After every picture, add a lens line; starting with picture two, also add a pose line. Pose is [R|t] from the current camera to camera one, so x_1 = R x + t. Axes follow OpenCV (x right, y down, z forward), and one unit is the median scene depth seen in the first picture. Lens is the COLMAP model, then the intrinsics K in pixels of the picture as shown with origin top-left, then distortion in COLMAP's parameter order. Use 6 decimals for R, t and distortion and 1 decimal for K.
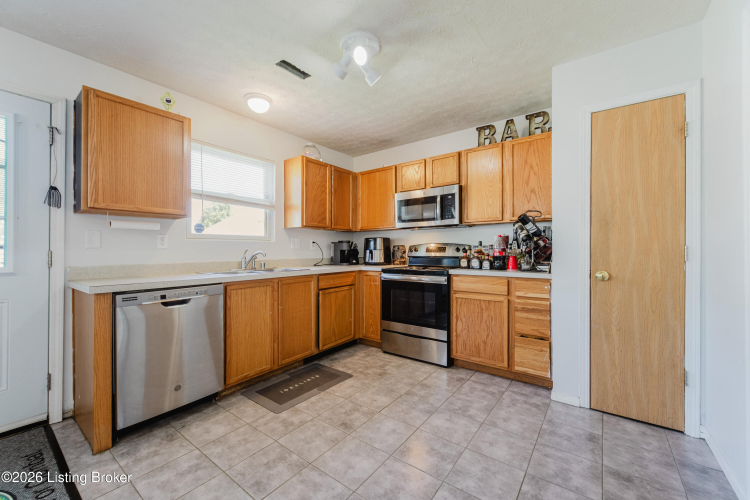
lens RADIAL K [[297.7, 0, 371.0], [0, 297.7, 248.3], [0, 0, 1]] dist [0.006188, -0.002457]
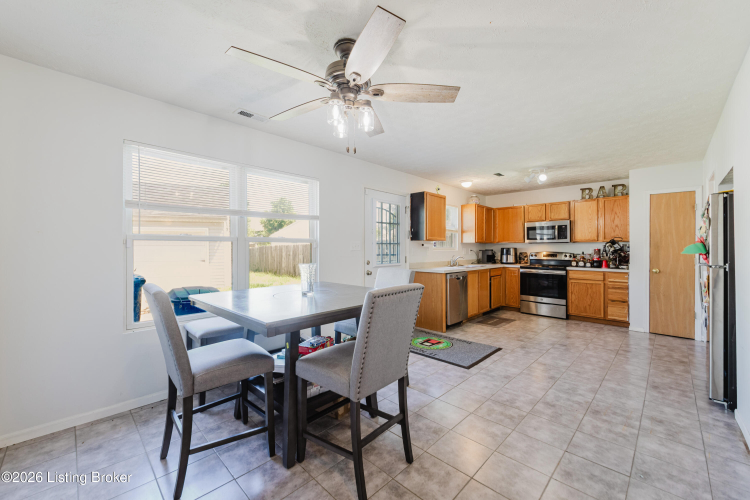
lens RADIAL K [[297.7, 0, 370.5], [0, 297.7, 243.5], [0, 0, 1]] dist [0.006188, -0.002457]
pose [[0.991101, 0.006209, -0.132968, -0.818884], [-0.007432, 0.999934, -0.008706, -0.059073], [0.132906, 0.009617, 0.991082, -1.179758]]
